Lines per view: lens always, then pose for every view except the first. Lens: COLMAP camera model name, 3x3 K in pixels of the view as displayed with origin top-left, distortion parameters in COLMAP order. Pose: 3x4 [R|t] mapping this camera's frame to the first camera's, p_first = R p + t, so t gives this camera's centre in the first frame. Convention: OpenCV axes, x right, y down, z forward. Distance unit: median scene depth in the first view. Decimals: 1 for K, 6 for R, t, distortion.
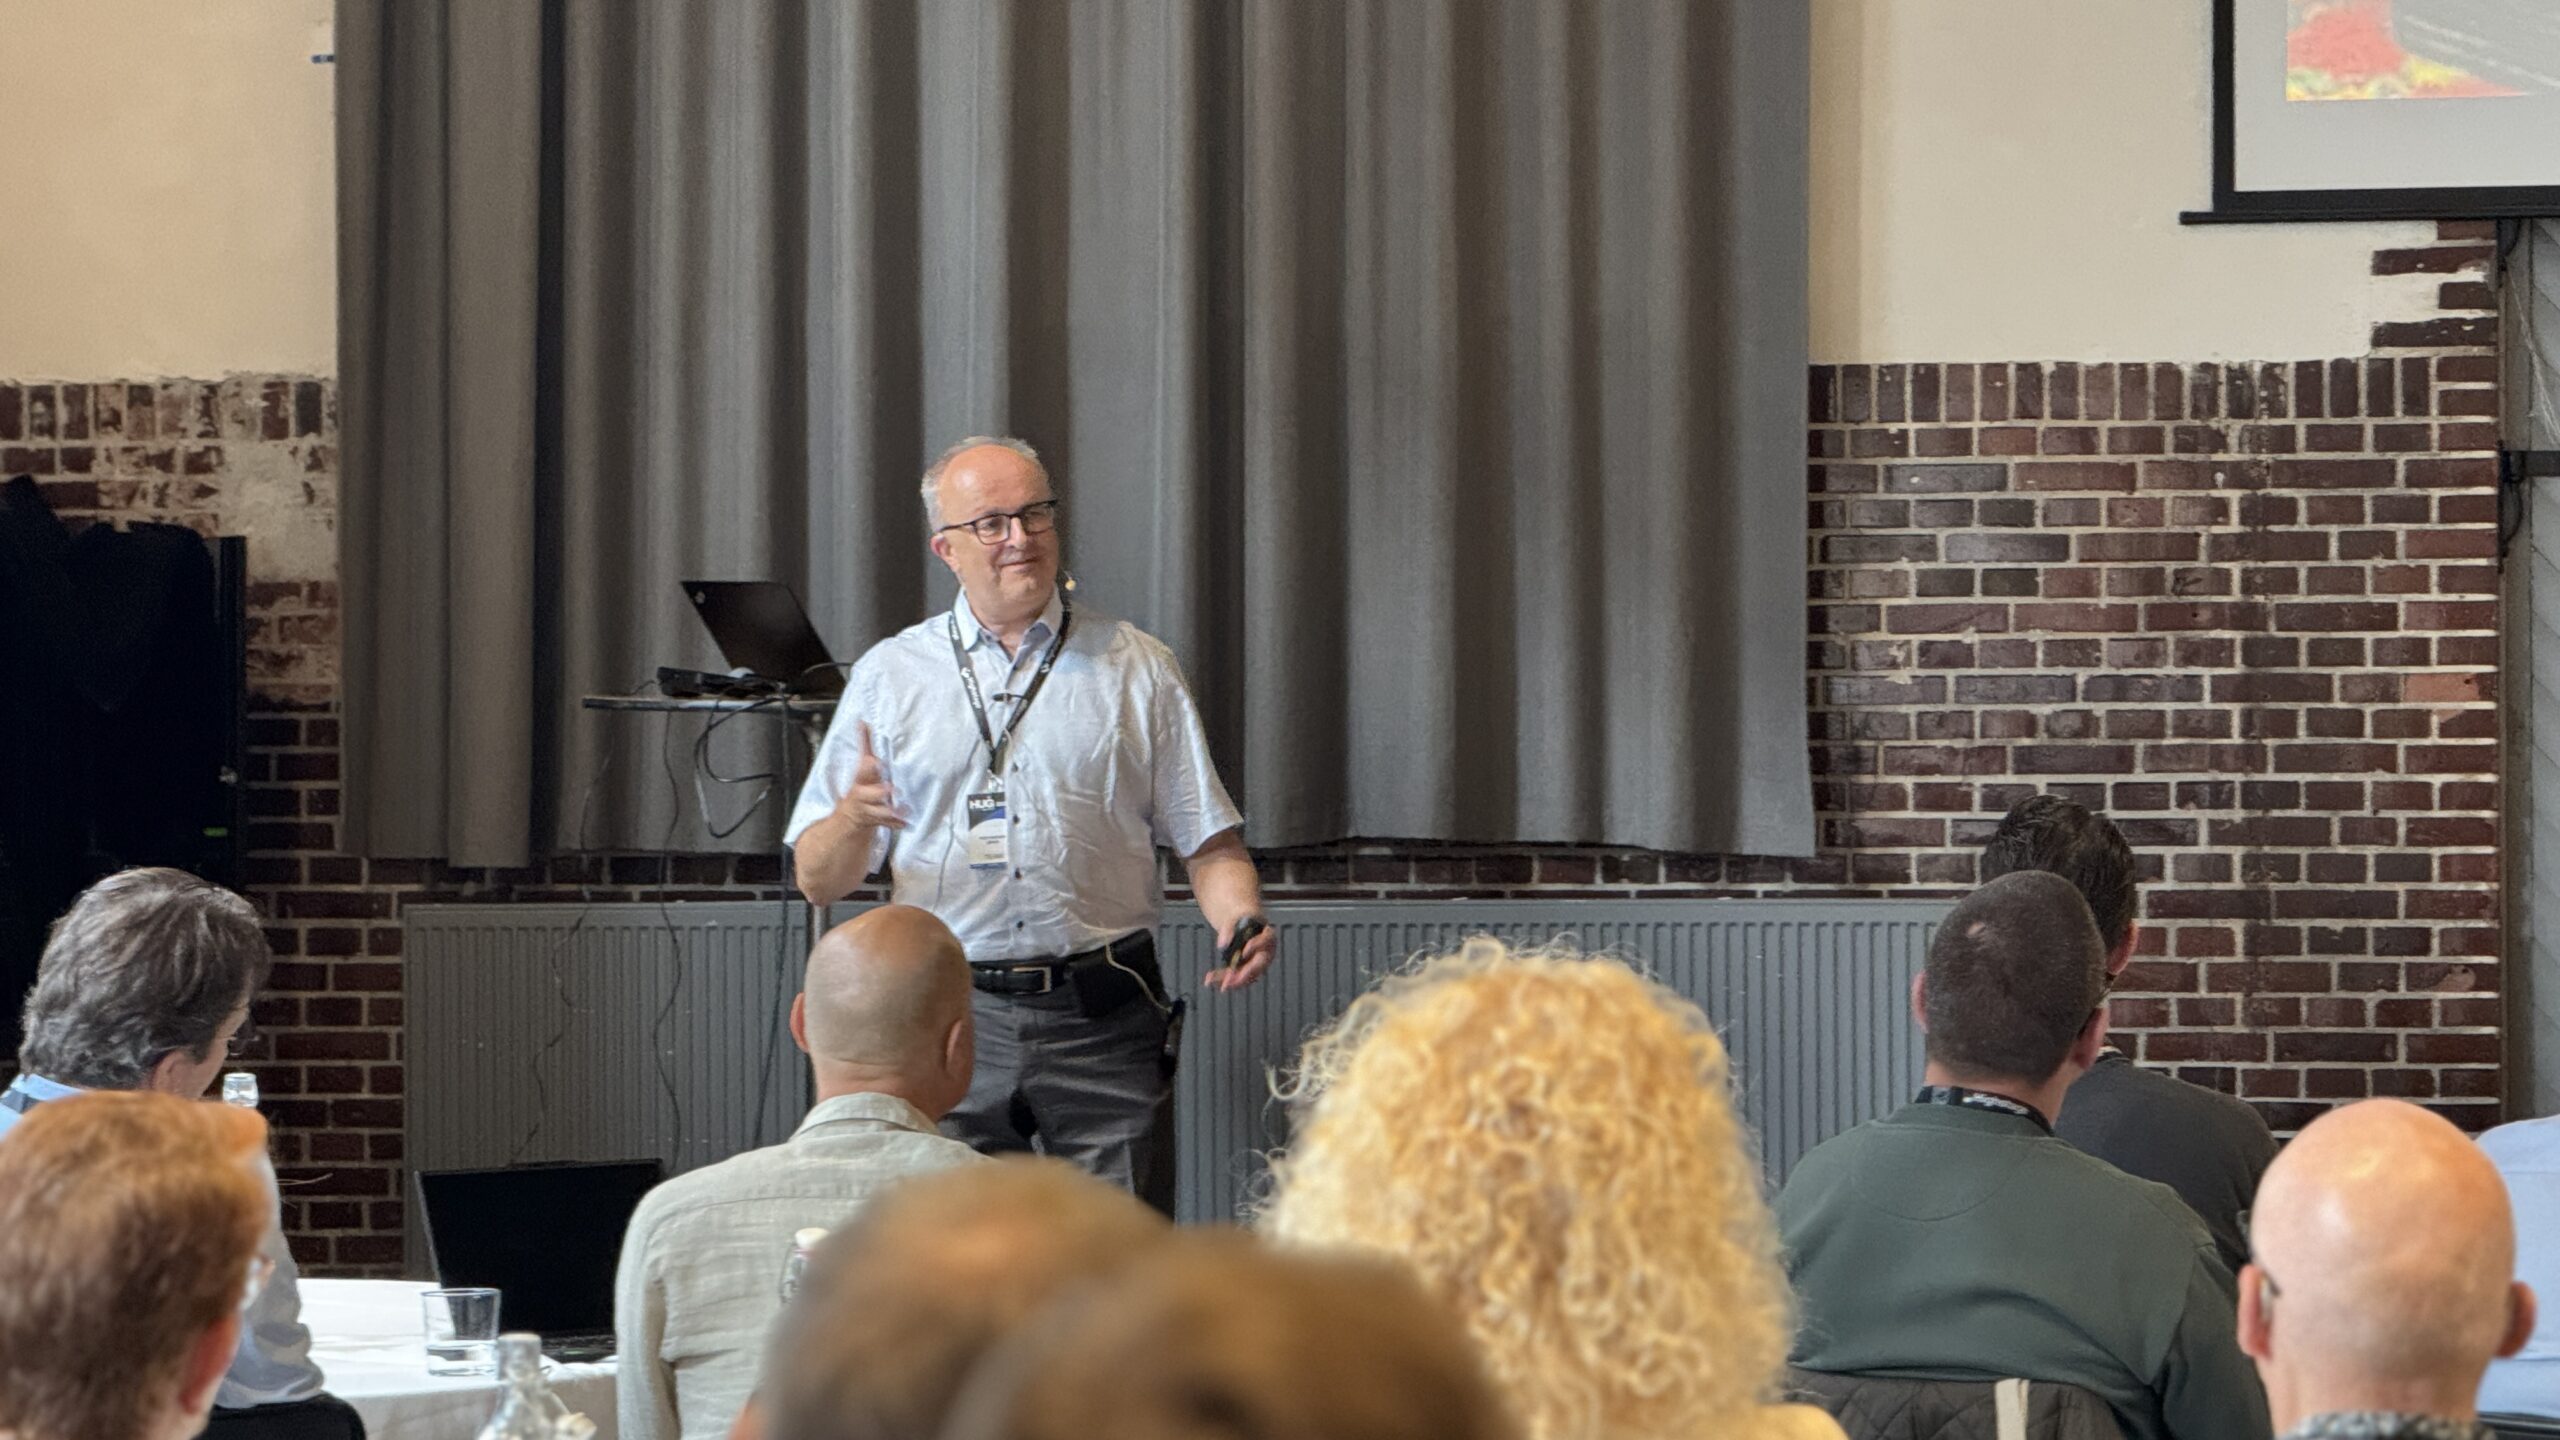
lens RADIAL K [[8974.8, 0, 1280.0], [0, 8974.8, 720.0], [0, 0, 1]] dist [0.160125, 3.315228]
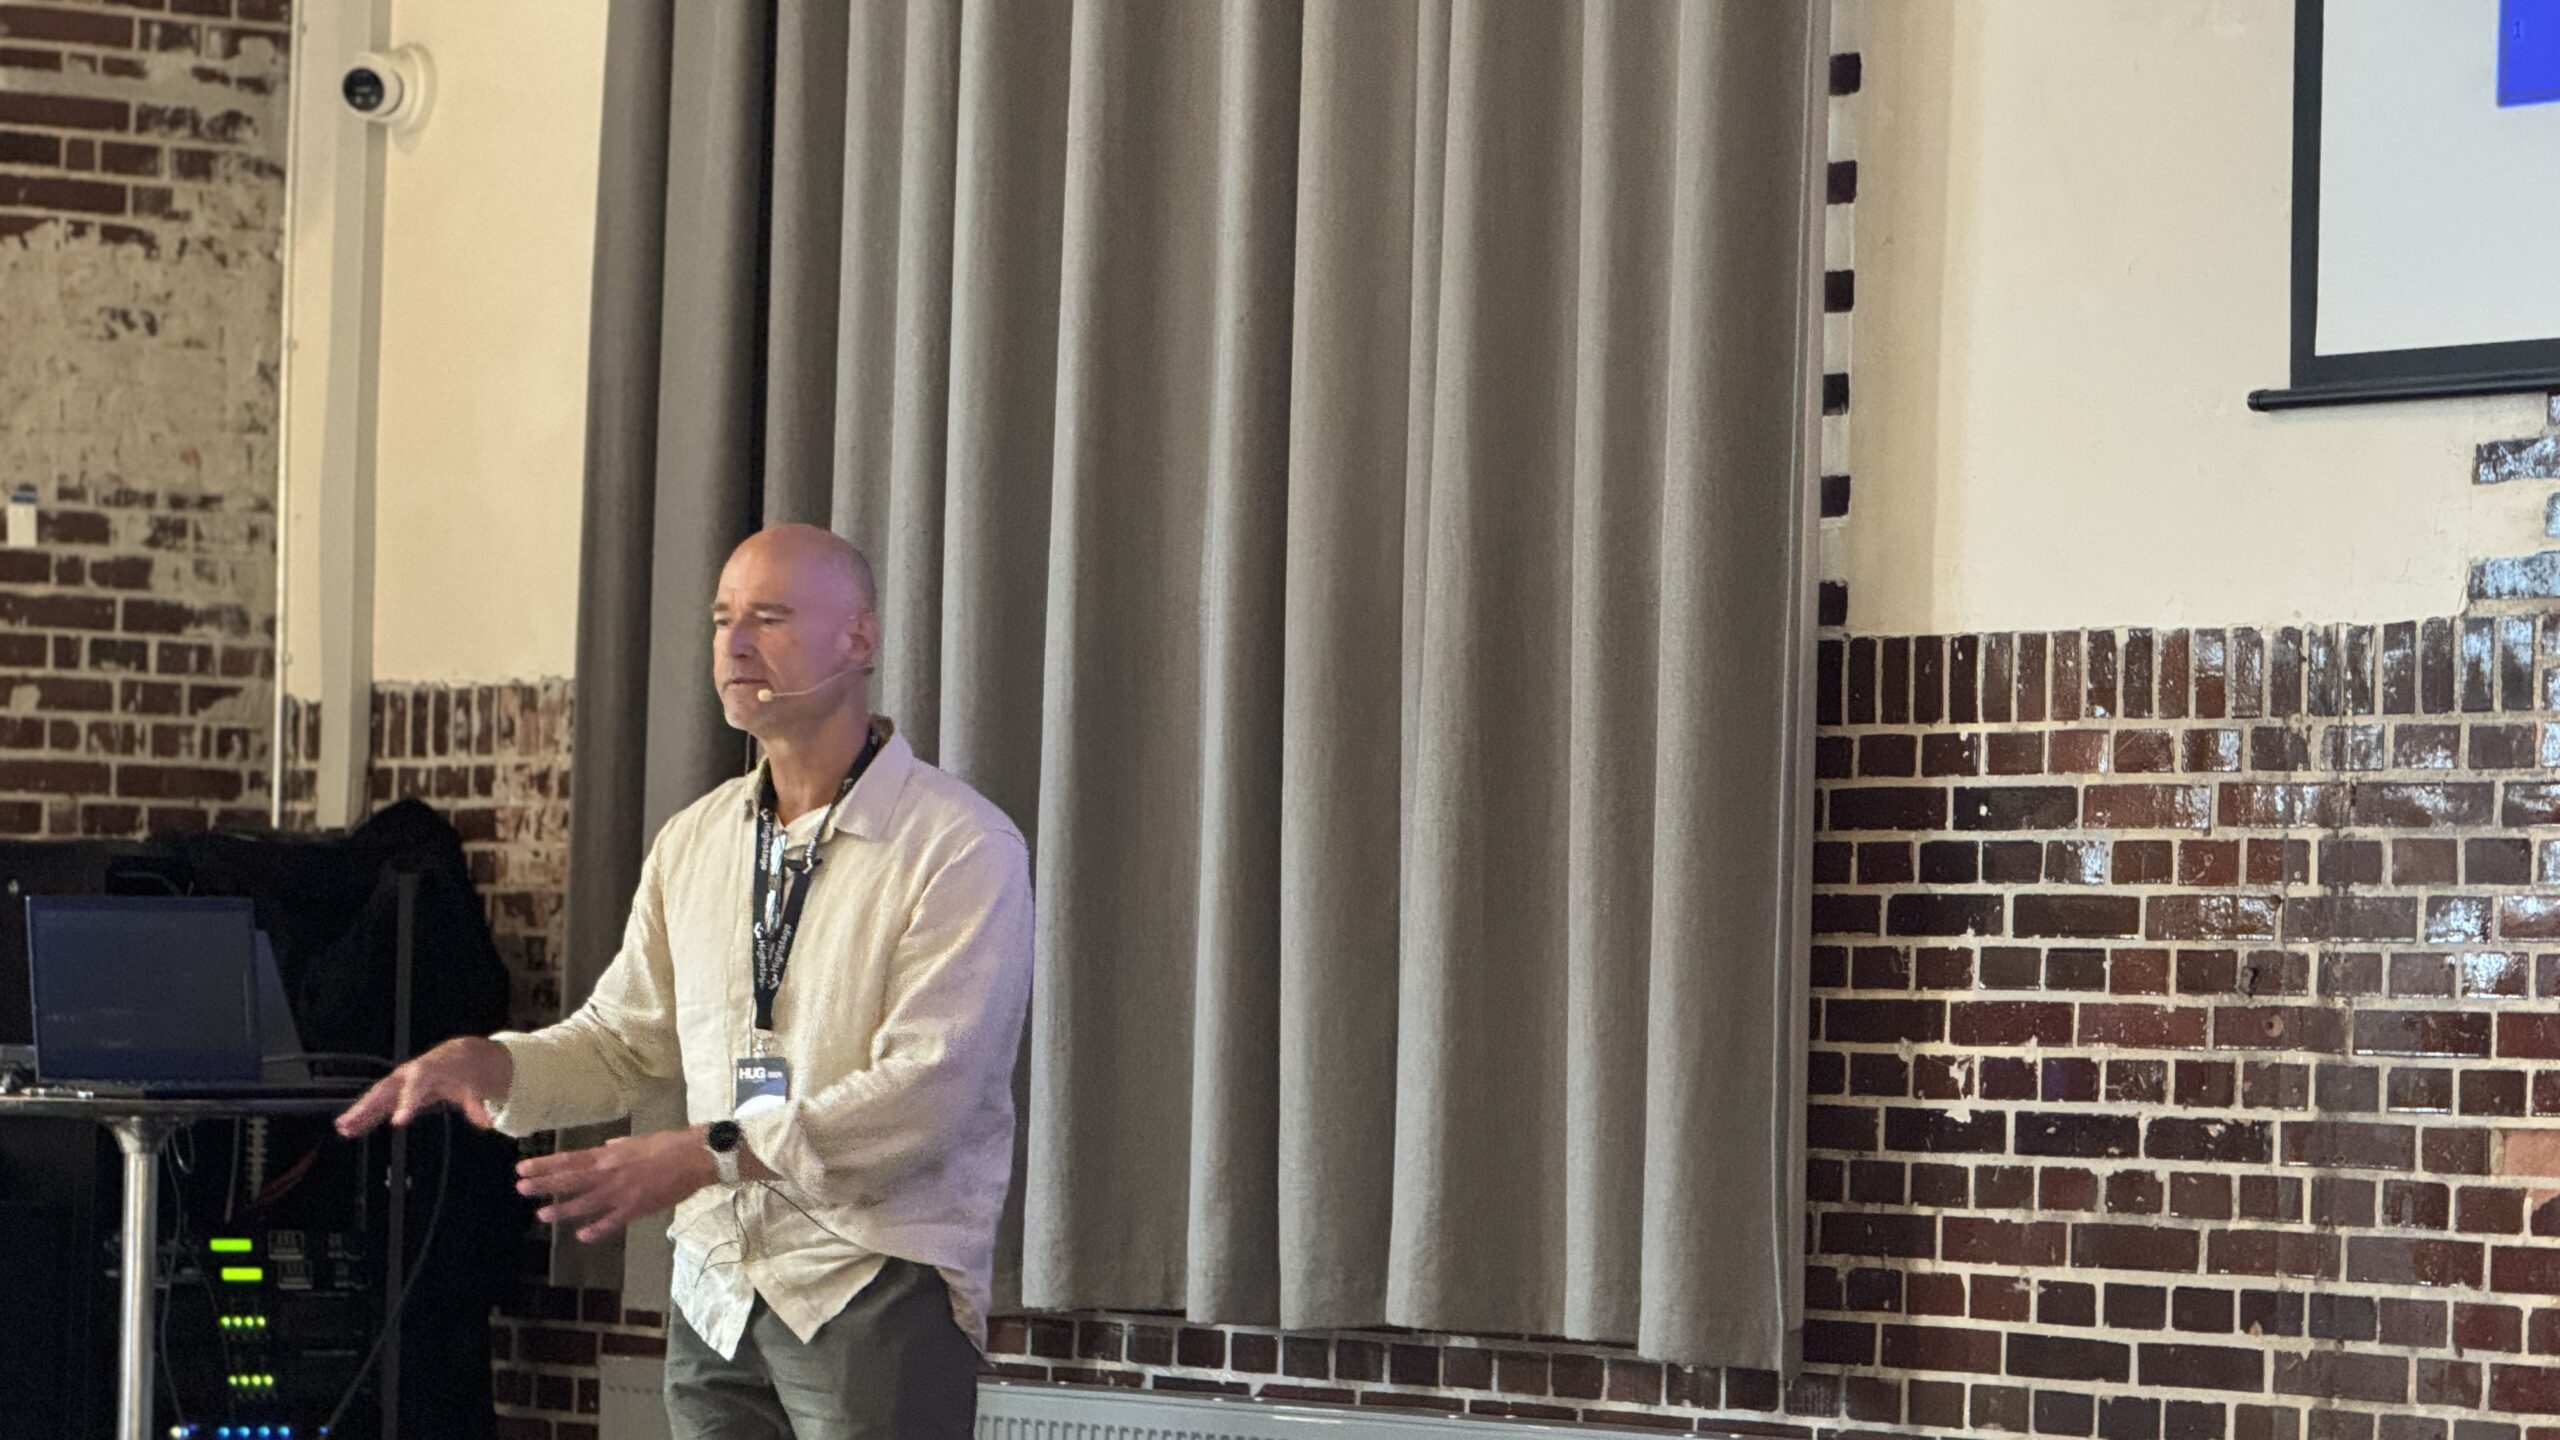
lens RADIAL K [[8974.8, 0, 1280.0], [0, 8974.8, 720.0], [0, 0, 1]] dist [0.160125, 3.315228]
pose [[0.720620, -0.004265, -0.693317, 0.490910], [-0.020689, 0.999404, -0.027651, -0.014243], [0.693021, 0.034270, 0.720102, 0.495647]]
